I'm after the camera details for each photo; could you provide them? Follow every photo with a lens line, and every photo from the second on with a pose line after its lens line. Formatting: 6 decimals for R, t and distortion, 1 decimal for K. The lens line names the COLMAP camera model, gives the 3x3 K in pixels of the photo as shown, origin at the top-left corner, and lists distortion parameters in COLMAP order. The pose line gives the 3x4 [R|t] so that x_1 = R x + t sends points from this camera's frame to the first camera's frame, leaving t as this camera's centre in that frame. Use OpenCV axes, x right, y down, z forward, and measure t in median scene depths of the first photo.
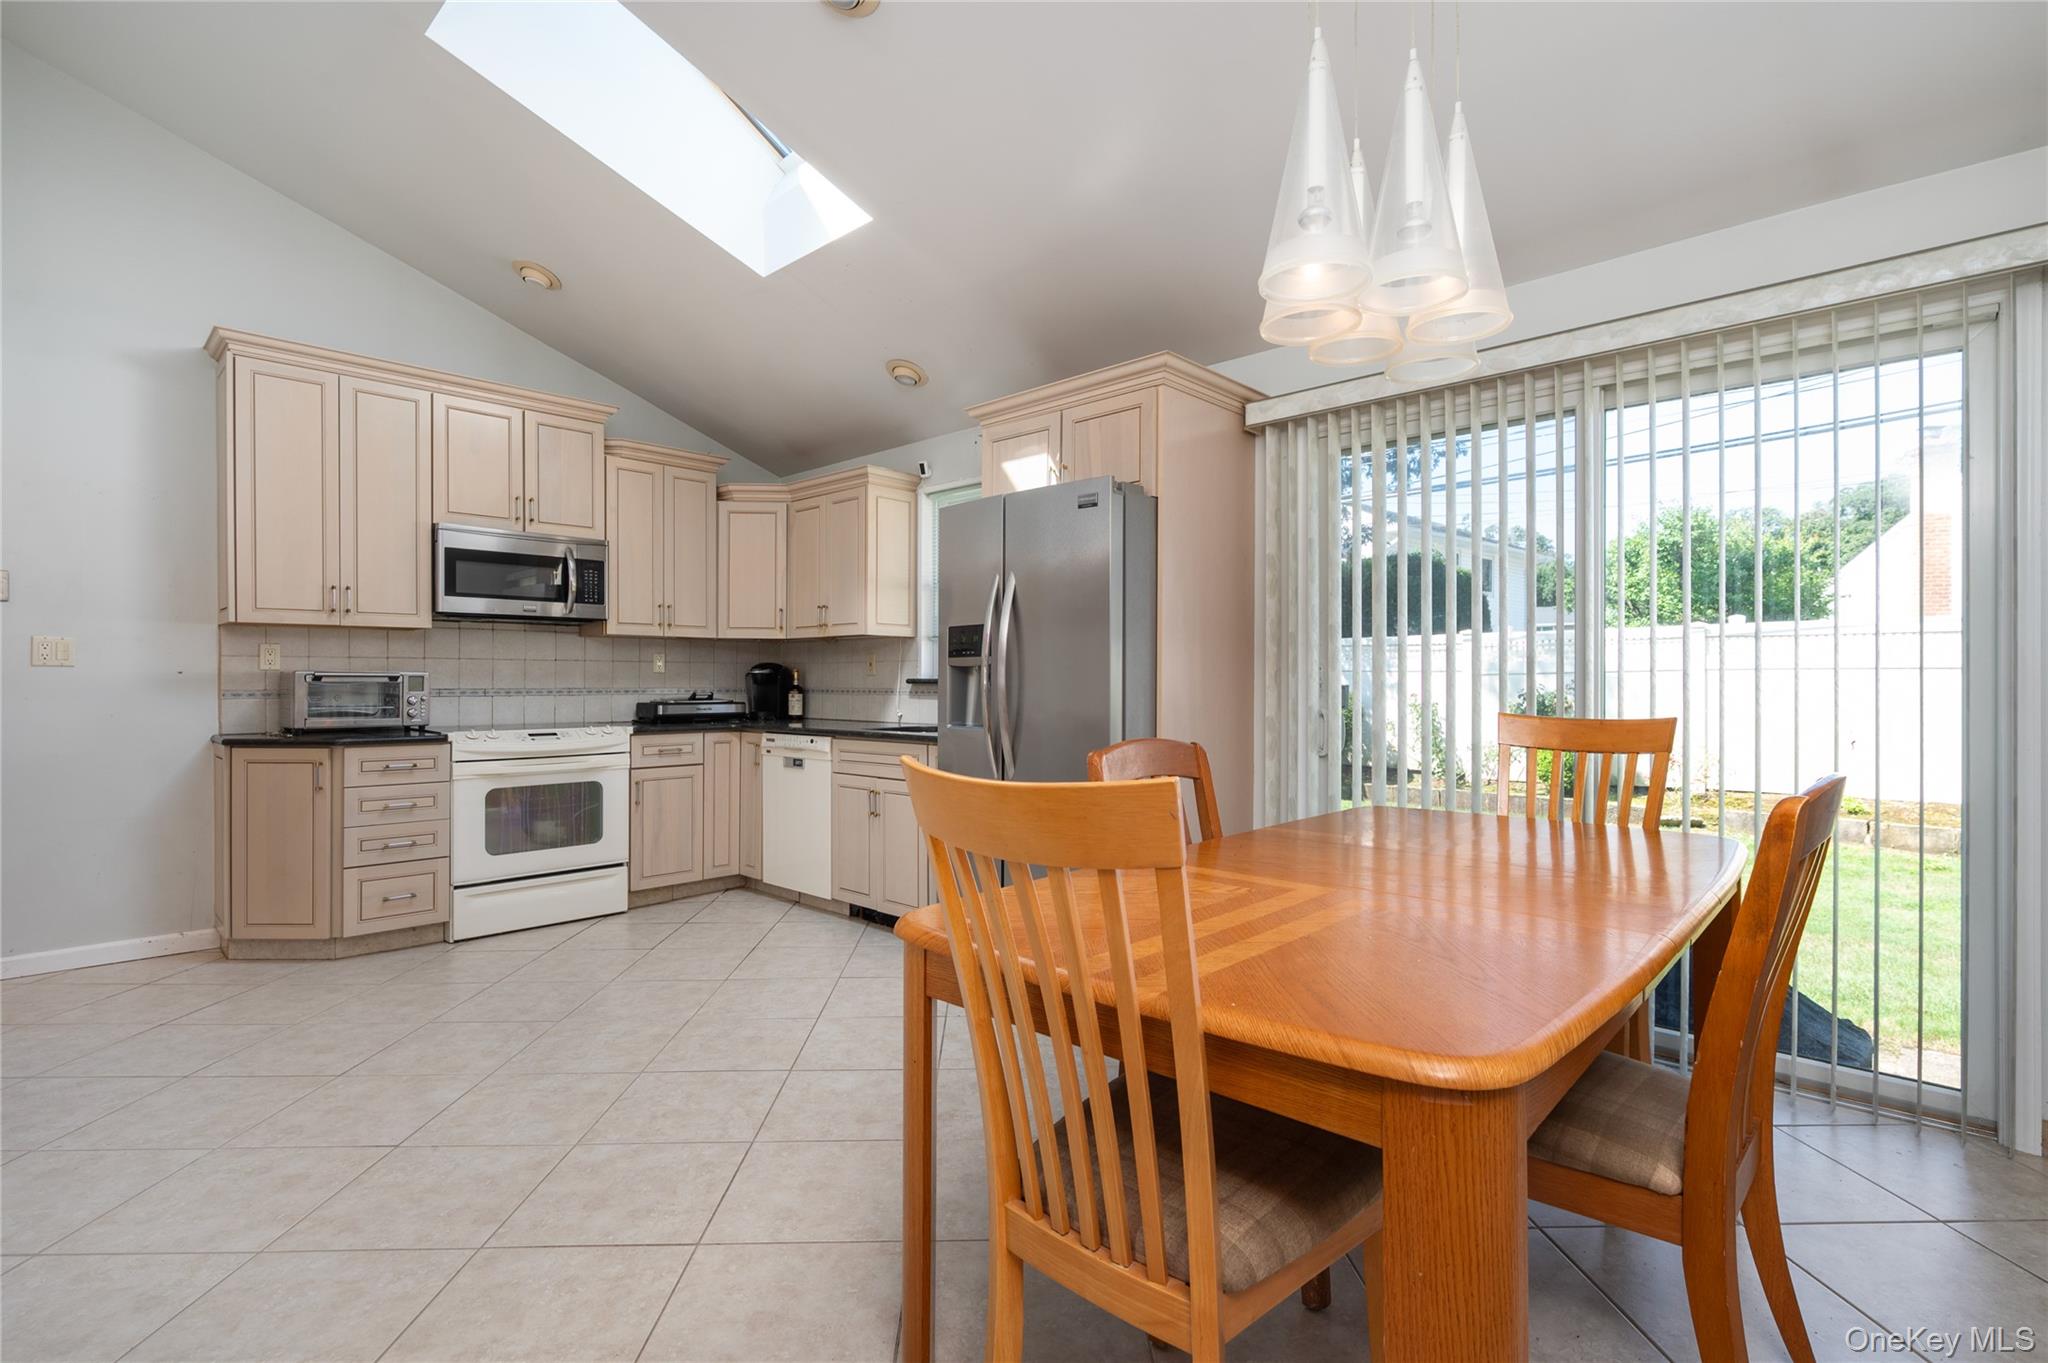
lens RADIAL K [[947.0, 0, 1032.0], [0, 947.0, 678.0], [0, 0, 1]] dist [0.002396, 0.000368]
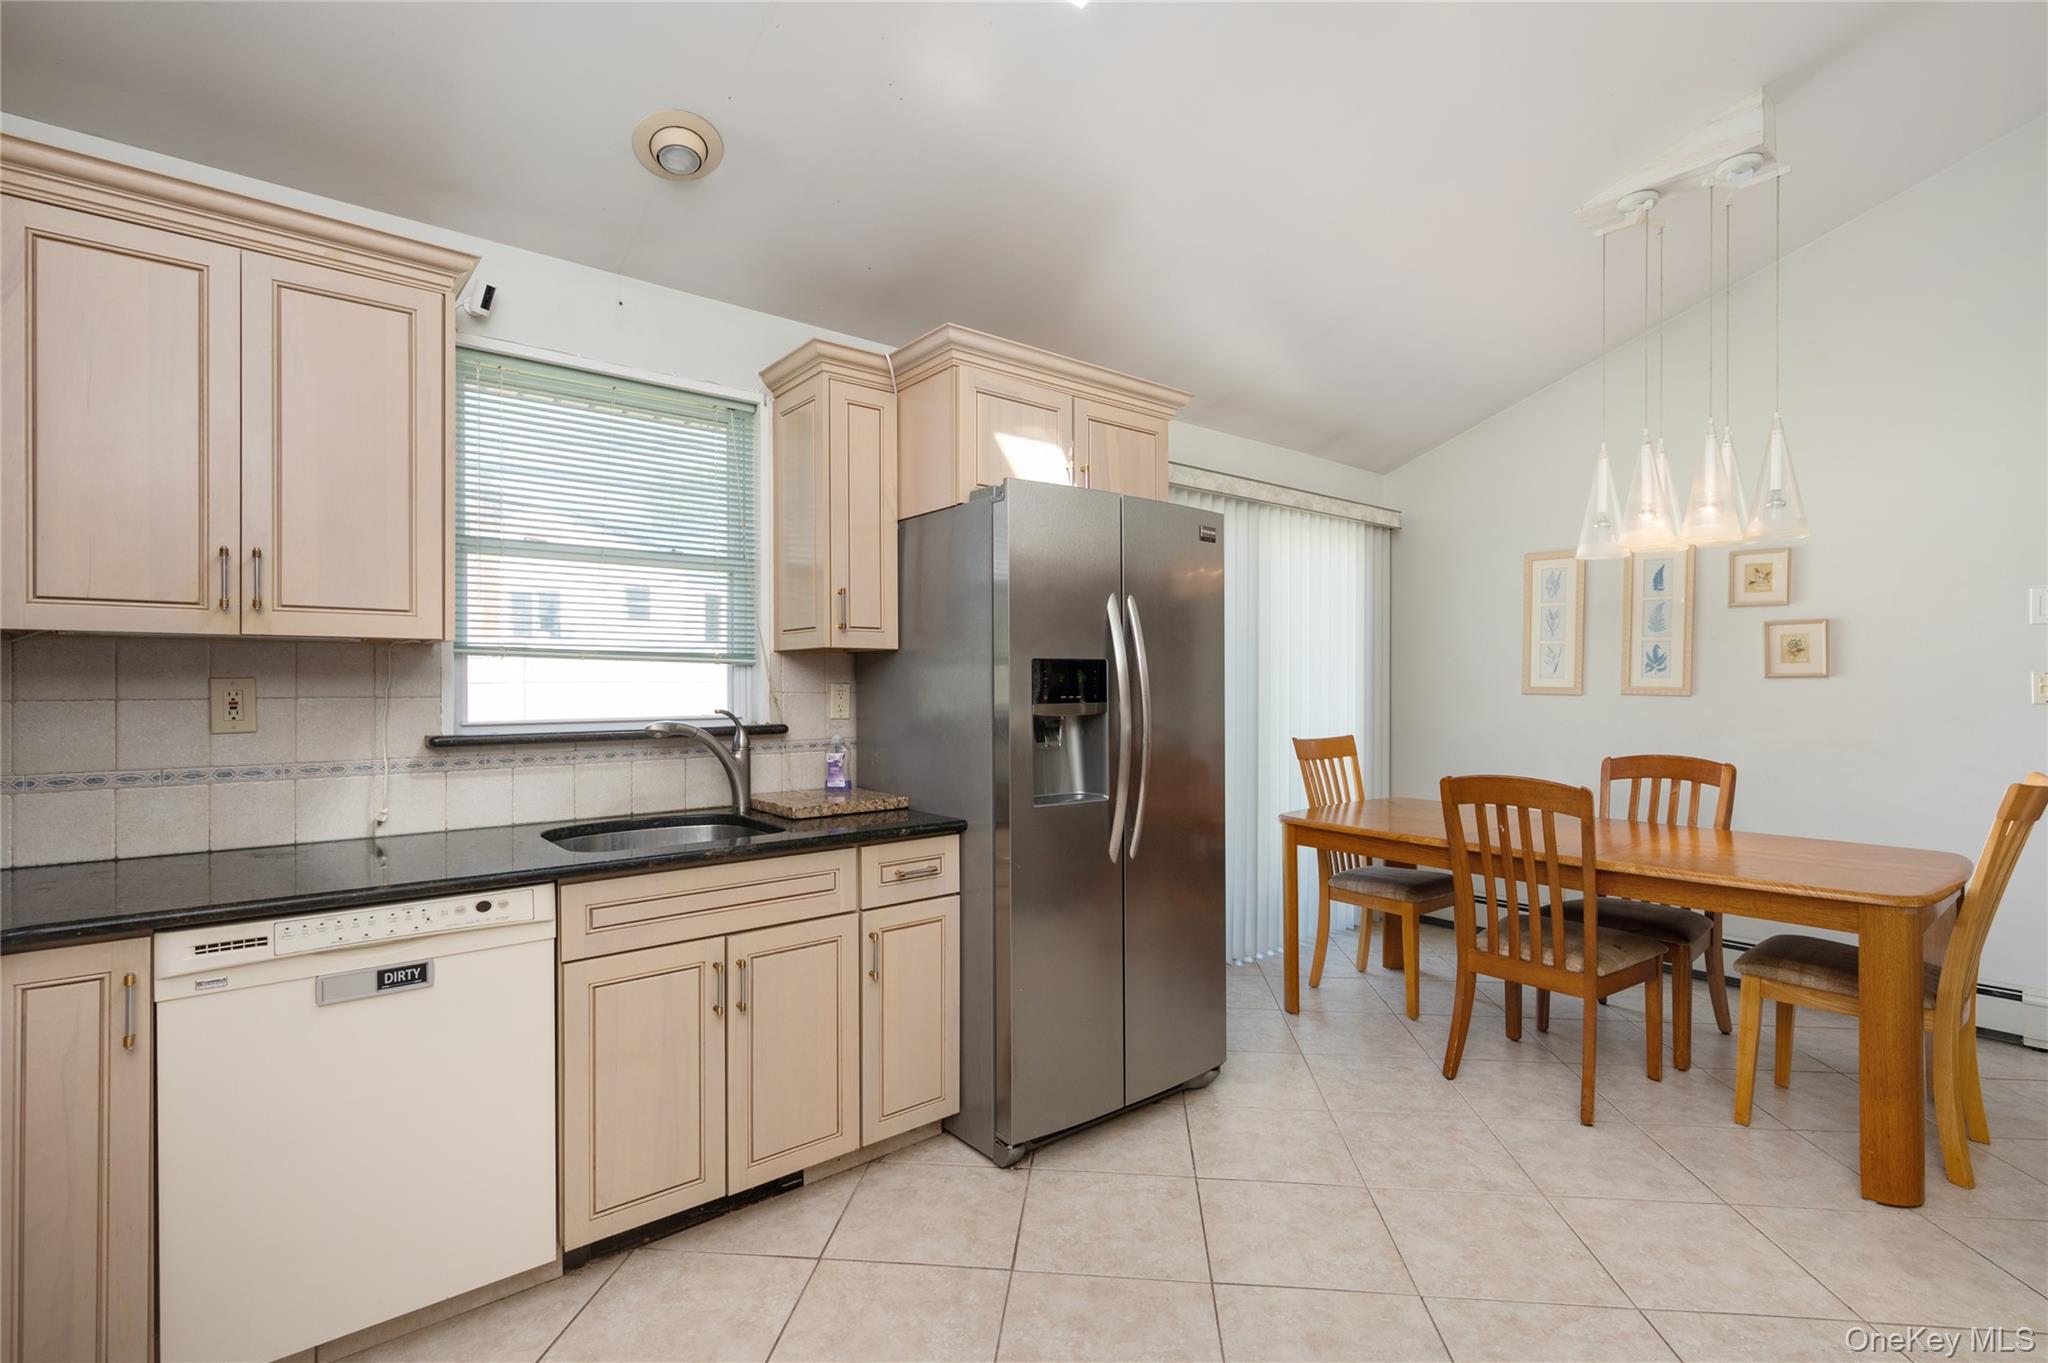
lens RADIAL K [[947.0, 0, 1027.9], [0, 947.0, 684.1], [0, 0, 1]] dist [0.002396, 0.000368]
pose [[0.129969, 0.000532, 0.991518, -0.576391], [-0.003328, 0.999994, -0.000100, -0.026457], [-0.991512, -0.003287, 0.129970, 0.691255]]
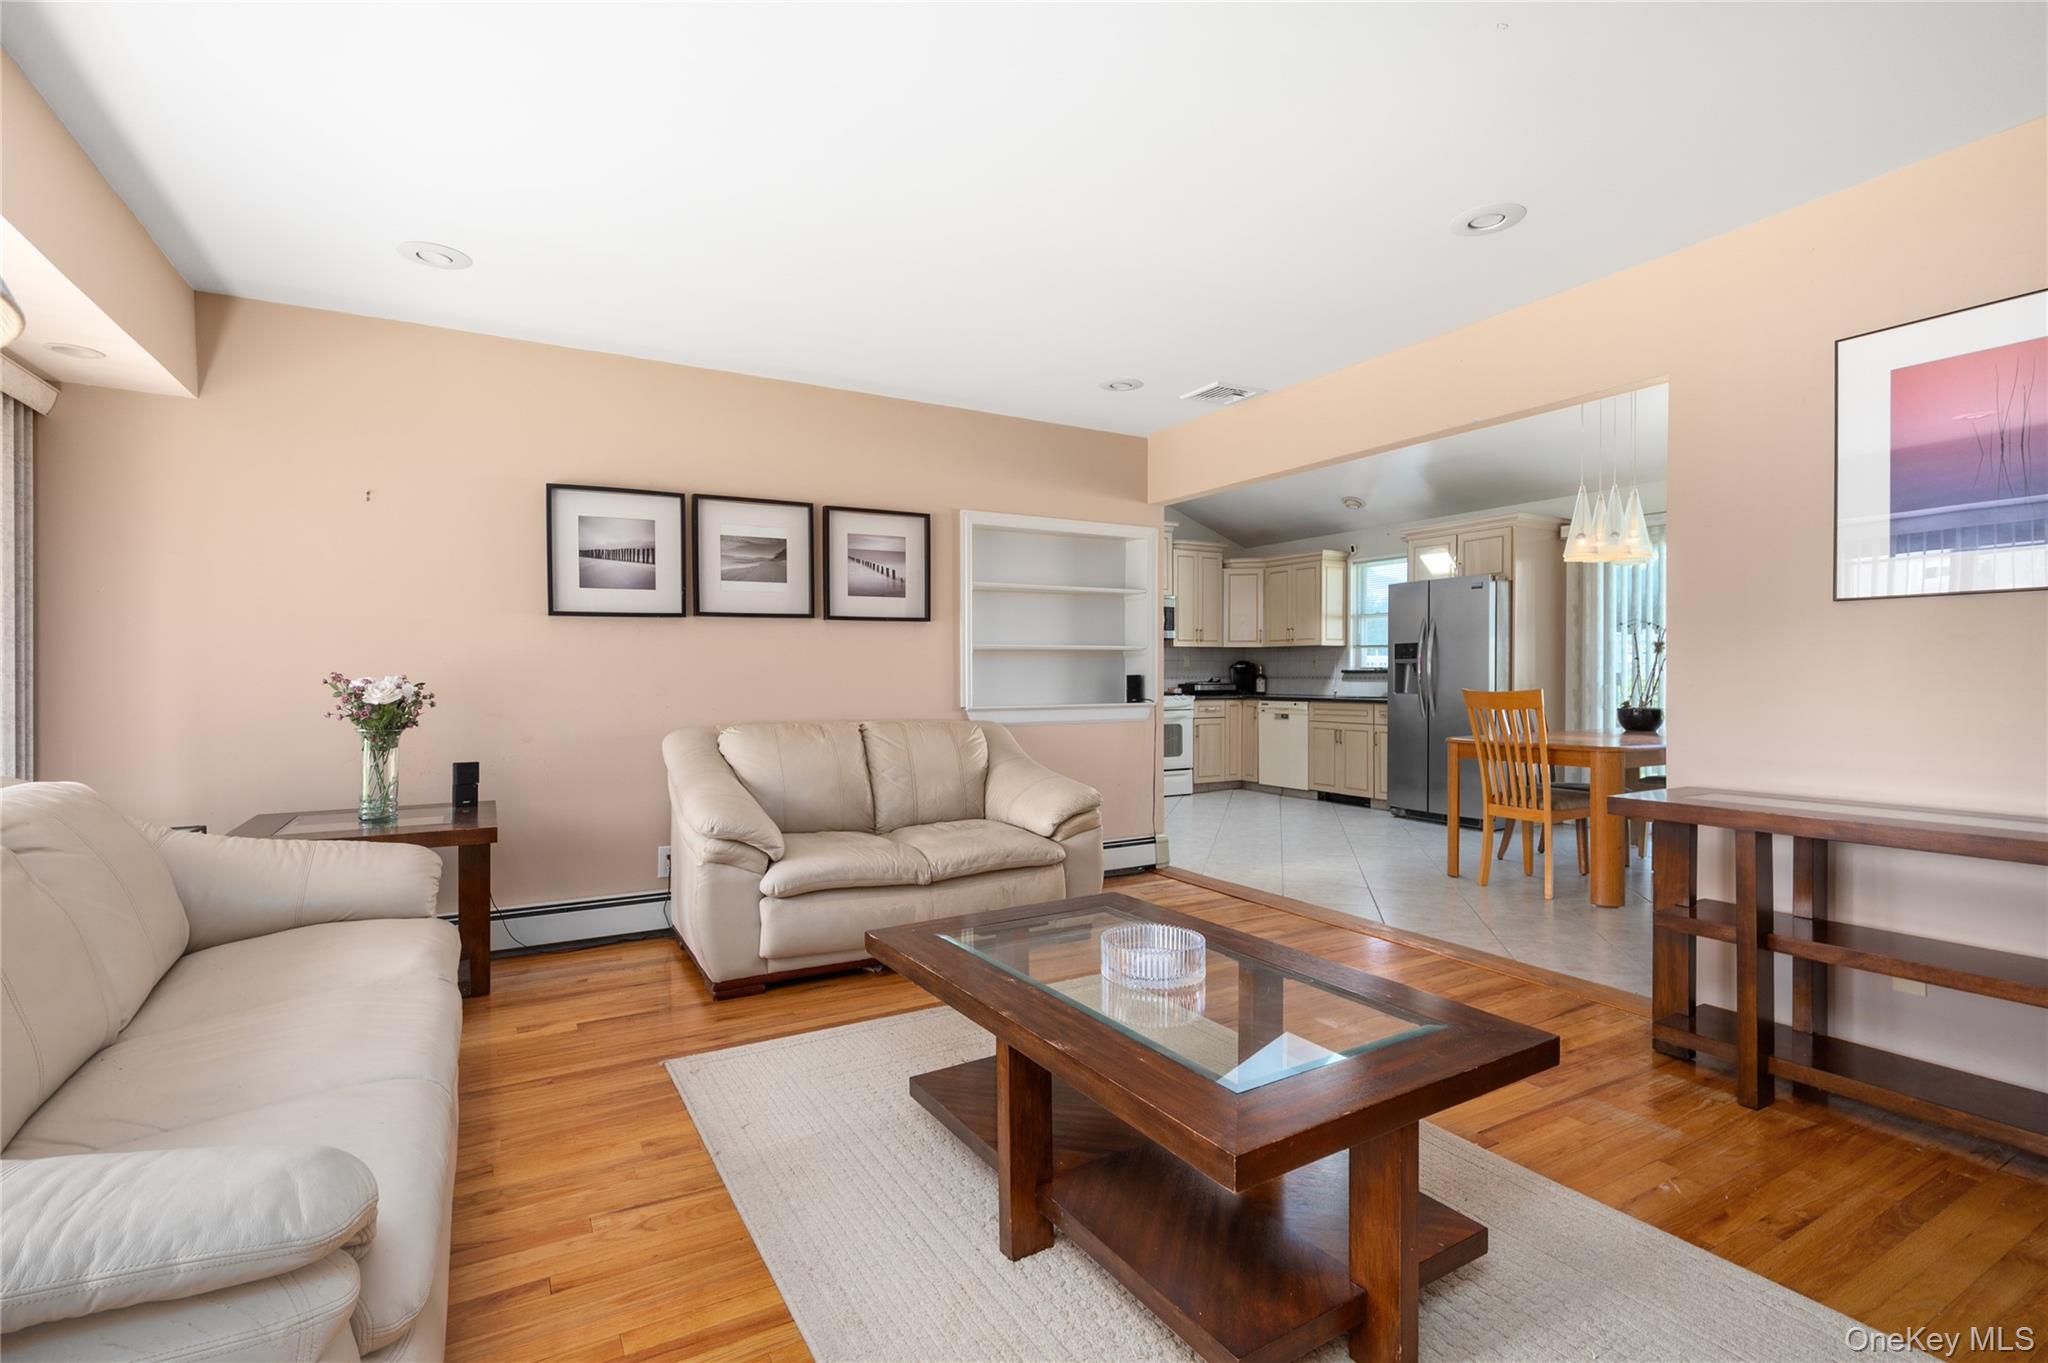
lens RADIAL K [[947.0, 0, 1027.4], [0, 947.0, 683.8], [0, 0, 1]] dist [0.002396, 0.000368]
pose [[0.957425, 0.001229, -0.288681, -0.191563], [0.002568, 0.999915, 0.012773, 0.002363], [0.288672, -0.012970, 0.957340, -0.868500]]
